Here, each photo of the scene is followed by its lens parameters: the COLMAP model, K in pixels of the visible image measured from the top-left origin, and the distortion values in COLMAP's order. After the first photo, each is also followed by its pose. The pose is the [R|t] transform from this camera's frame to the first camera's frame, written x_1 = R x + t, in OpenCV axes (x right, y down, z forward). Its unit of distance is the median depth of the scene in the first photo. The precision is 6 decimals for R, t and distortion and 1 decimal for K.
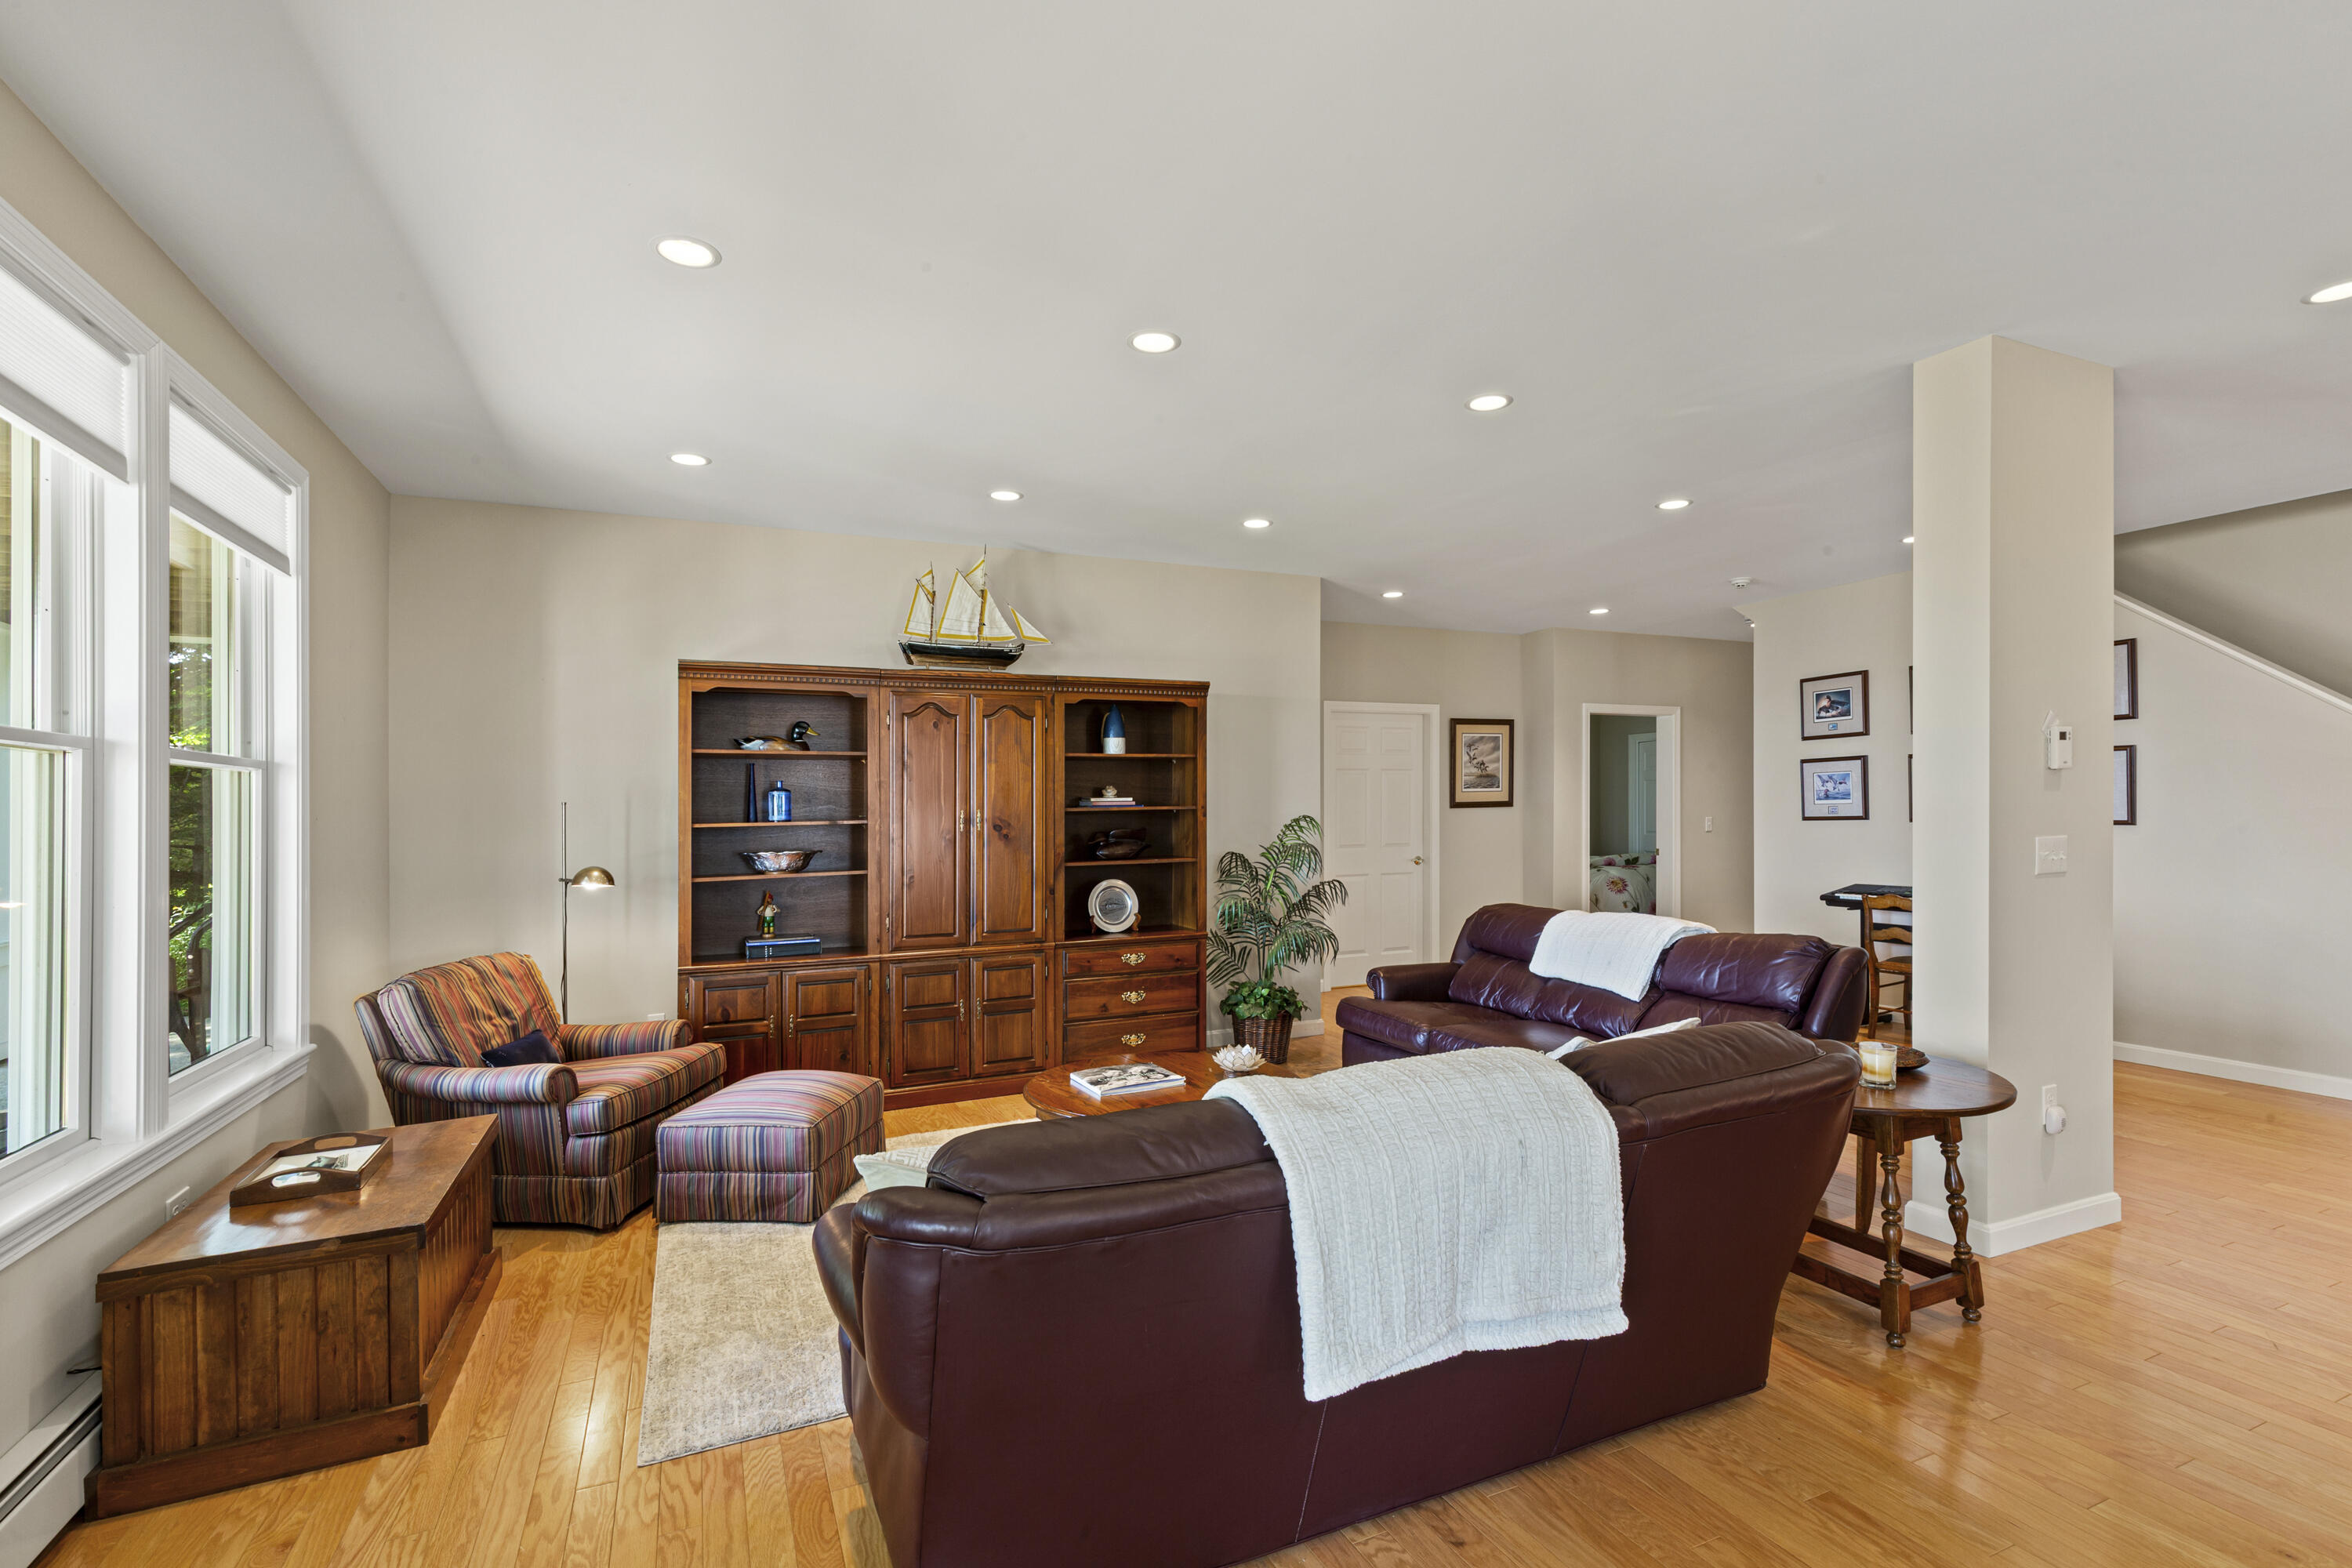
lens RADIAL K [[1070.3, 0, 1160.5], [0, 1070.3, 817.5], [0, 0, 1]] dist [0.016265, -0.002741]
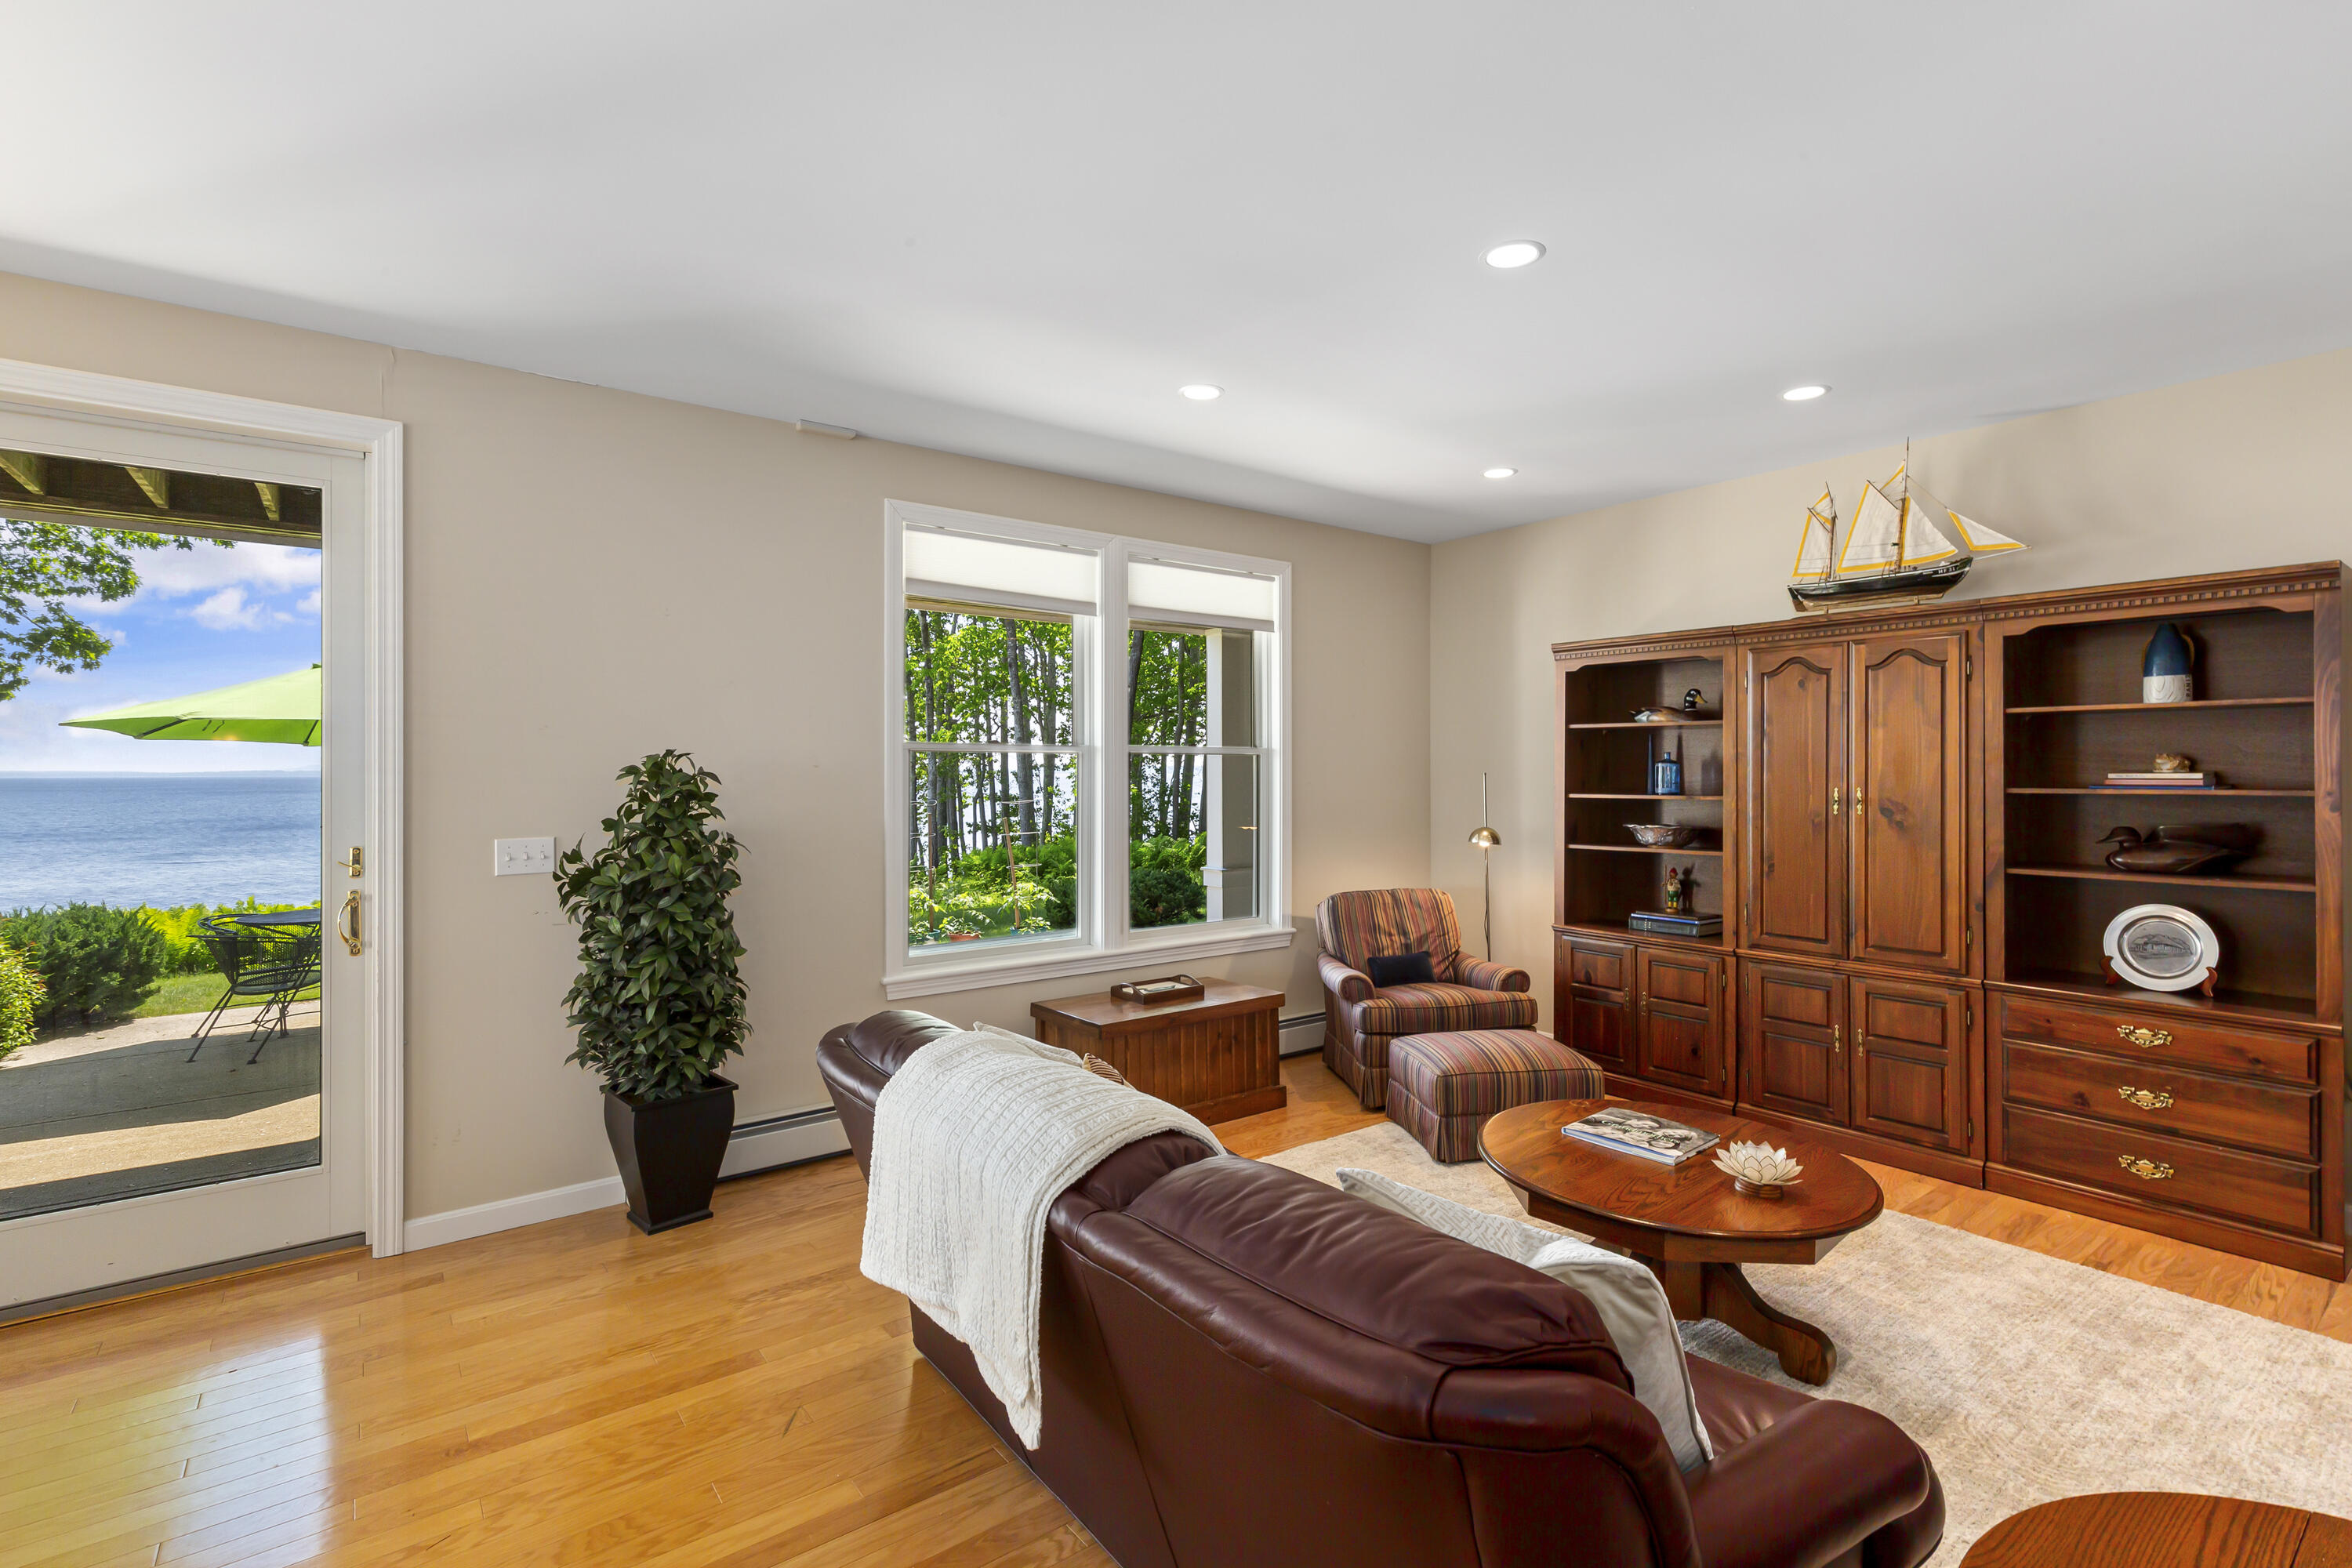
lens RADIAL K [[1070.3, 0, 1188.3], [0, 1070.3, 767.6], [0, 0, 1]] dist [0.016265, -0.002741]
pose [[0.242931, 0.013947, -0.969943, 0.466841], [-0.007349, 0.999894, 0.012537, -0.027926], [0.970016, 0.004083, 0.243008, 0.330648]]
